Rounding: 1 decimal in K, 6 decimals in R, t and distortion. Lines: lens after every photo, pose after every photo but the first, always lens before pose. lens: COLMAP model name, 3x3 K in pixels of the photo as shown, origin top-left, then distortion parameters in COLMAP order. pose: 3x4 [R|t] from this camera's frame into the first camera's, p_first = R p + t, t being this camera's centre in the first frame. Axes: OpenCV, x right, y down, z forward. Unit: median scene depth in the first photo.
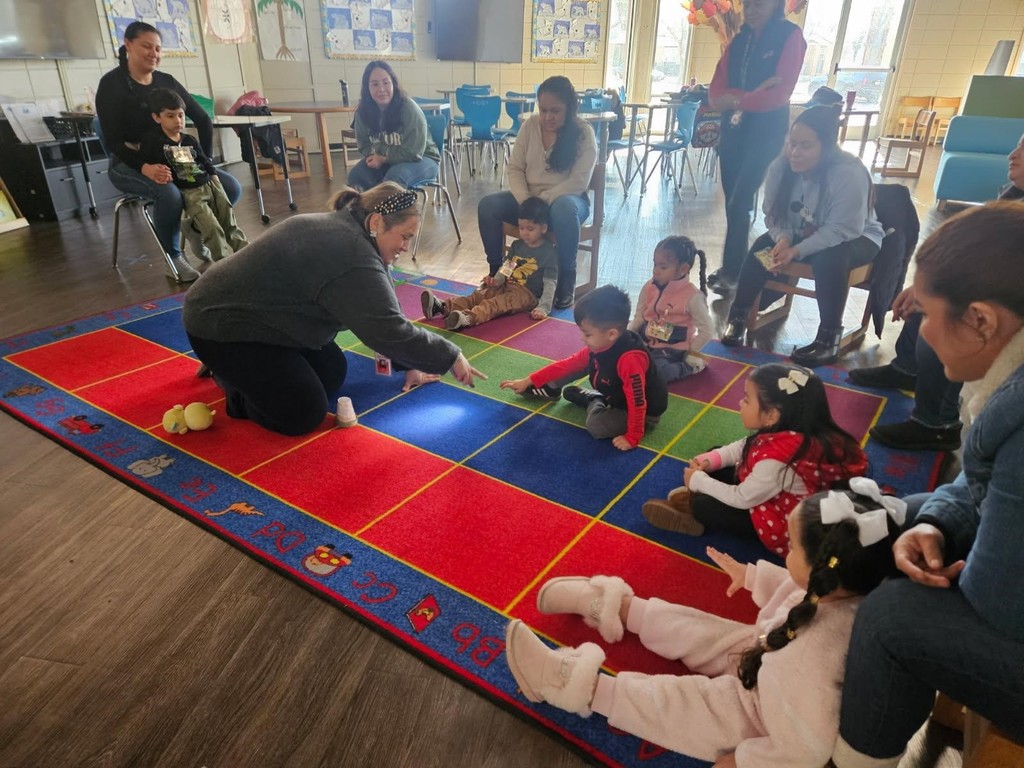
lens RADIAL K [[704.3, 0, 504.6], [0, 704.3, 364.2], [0, 0, 1]] dist [0.112798, -0.105627]
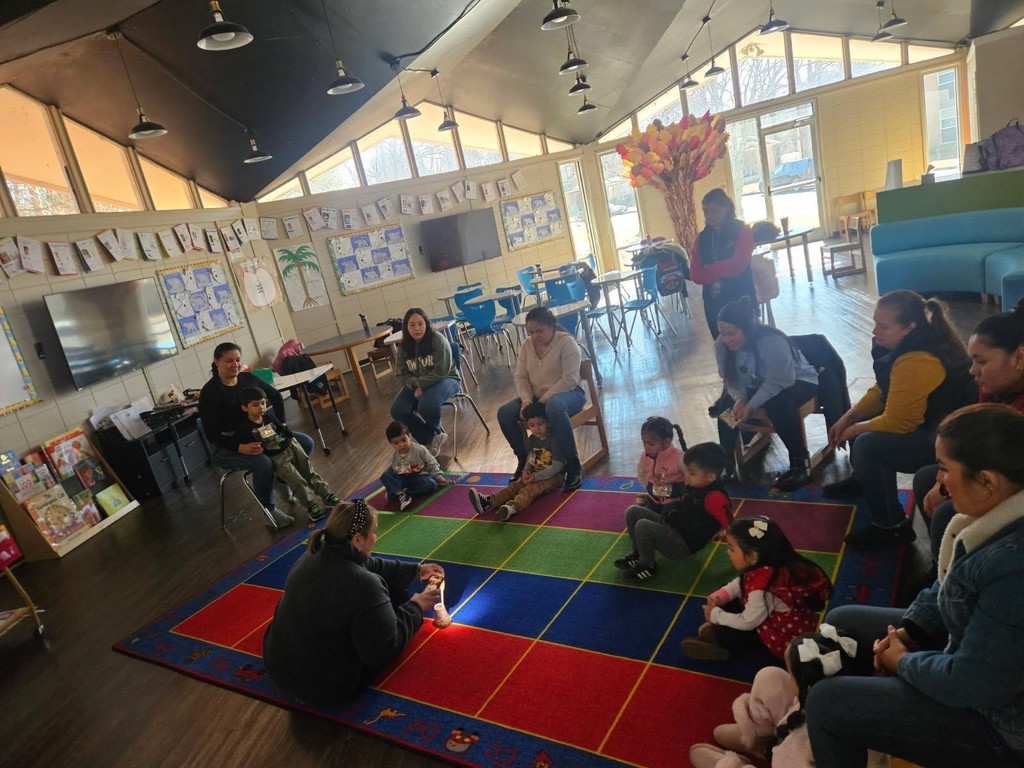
lens RADIAL K [[704.3, 0, 504.6], [0, 704.3, 364.2], [0, 0, 1]] dist [0.112798, -0.105627]
pose [[0.973123, -0.229891, -0.013448, 0.006449], [0.223206, 0.955970, -0.190527, -0.057999], [0.056656, 0.182405, 0.981590, -0.210115]]
